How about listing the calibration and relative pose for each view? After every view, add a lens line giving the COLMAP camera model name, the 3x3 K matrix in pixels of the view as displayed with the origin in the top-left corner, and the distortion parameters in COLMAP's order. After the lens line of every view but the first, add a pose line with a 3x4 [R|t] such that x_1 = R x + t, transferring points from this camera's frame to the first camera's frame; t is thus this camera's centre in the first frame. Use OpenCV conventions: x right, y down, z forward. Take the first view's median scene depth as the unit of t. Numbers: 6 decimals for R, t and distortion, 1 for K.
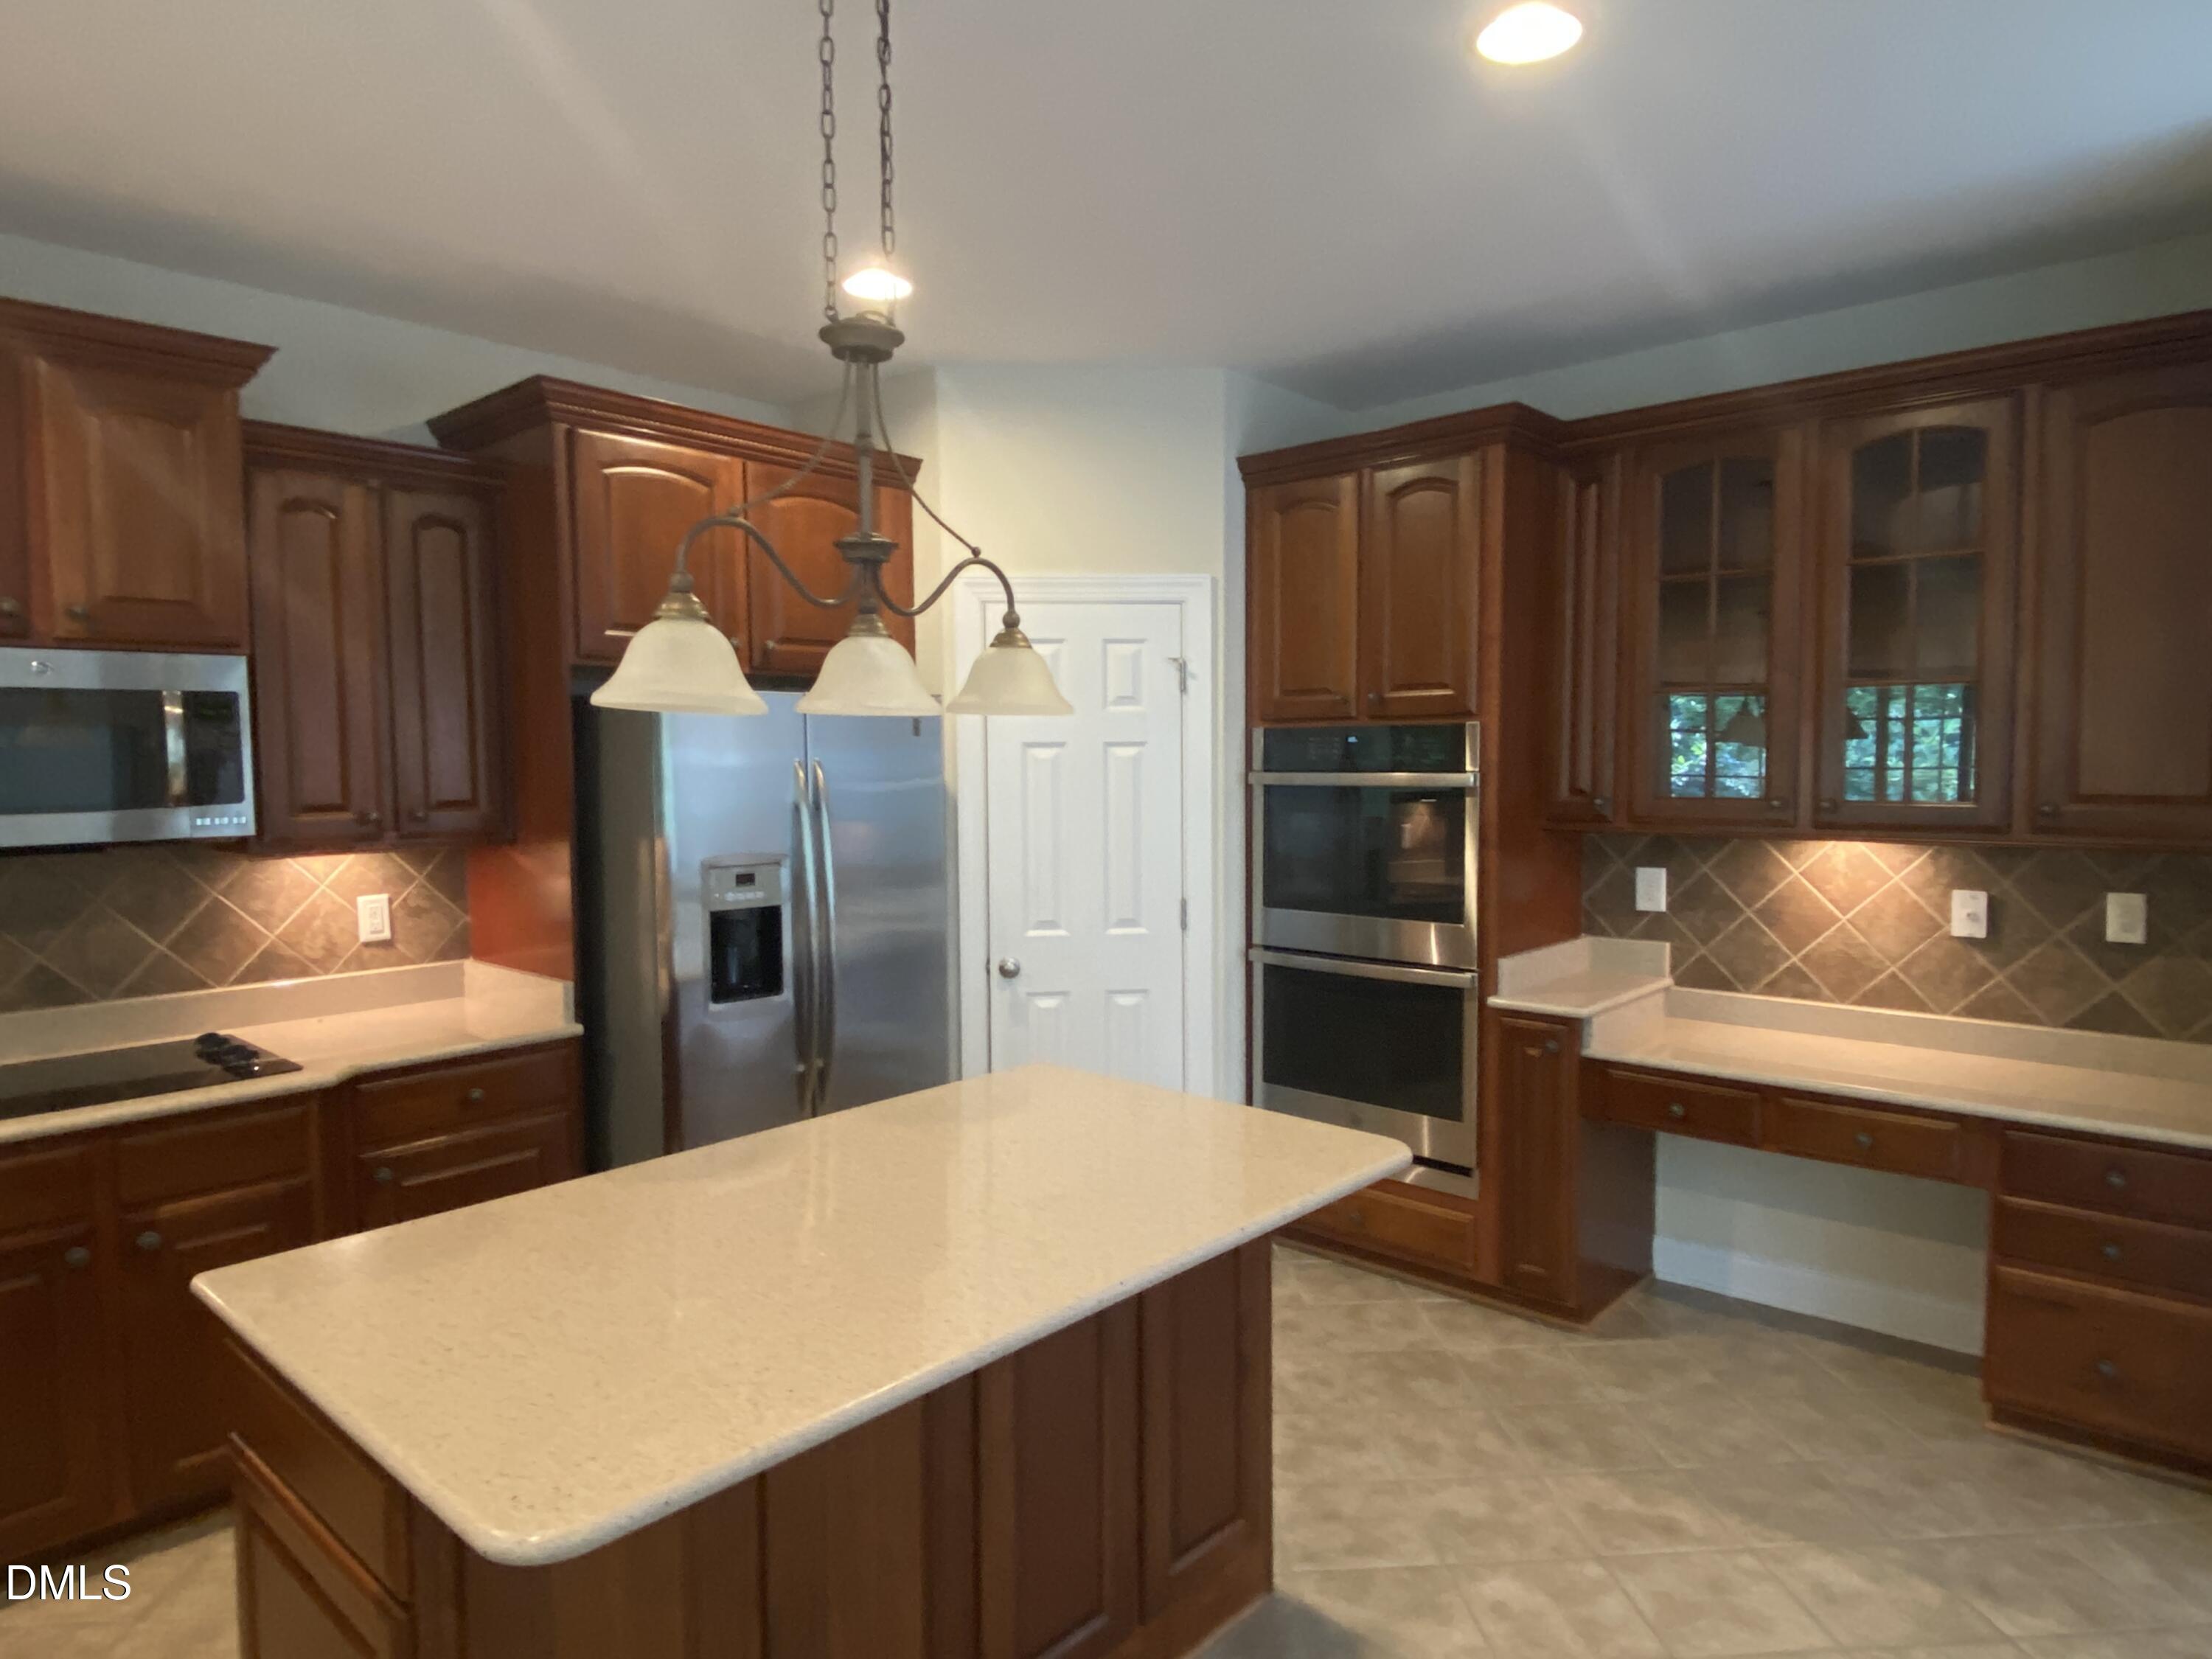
lens RADIAL K [[1346.5, 0, 1110.4], [0, 1346.5, 817.7], [0, 0, 1]] dist [0.039412, -0.011590]
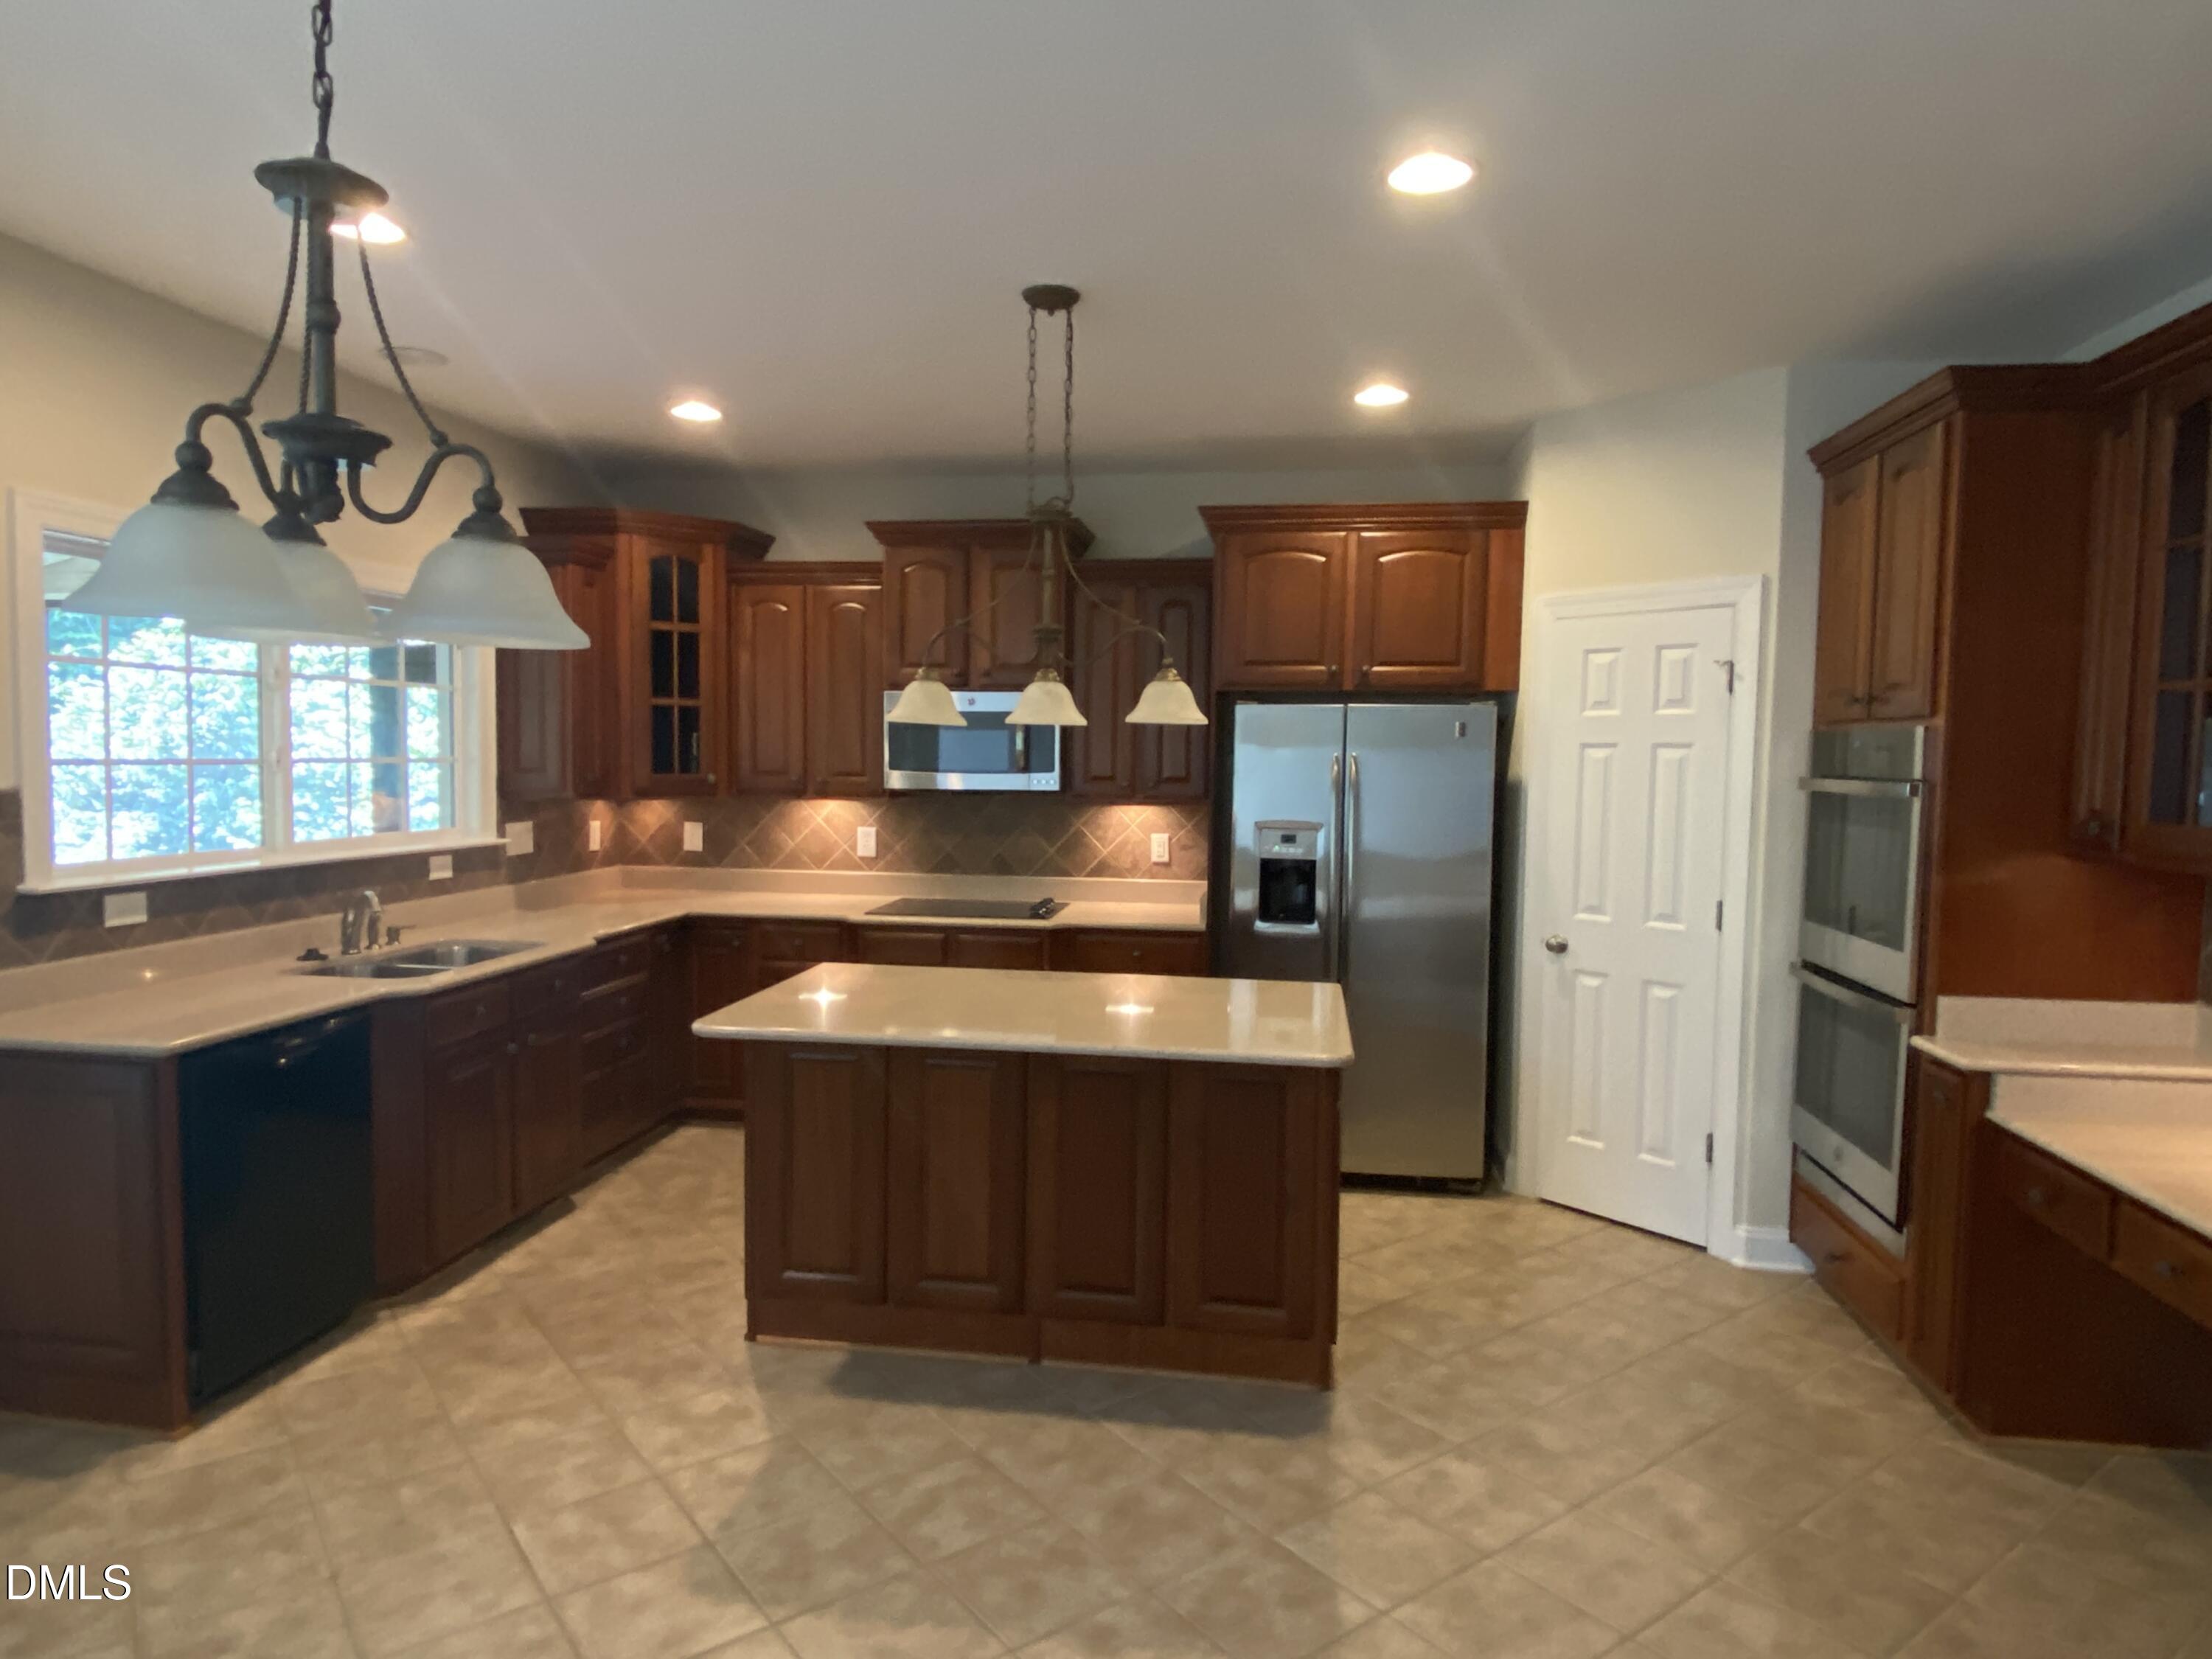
lens RADIAL K [[1346.5, 0, 1118.1], [0, 1346.5, 835.3], [0, 0, 1]] dist [0.039412, -0.011590]
pose [[0.549028, 0.066516, -0.833153, 0.771154], [-0.051957, 0.997616, 0.045408, -0.011872], [0.834187, 0.018358, 0.551176, 0.072552]]
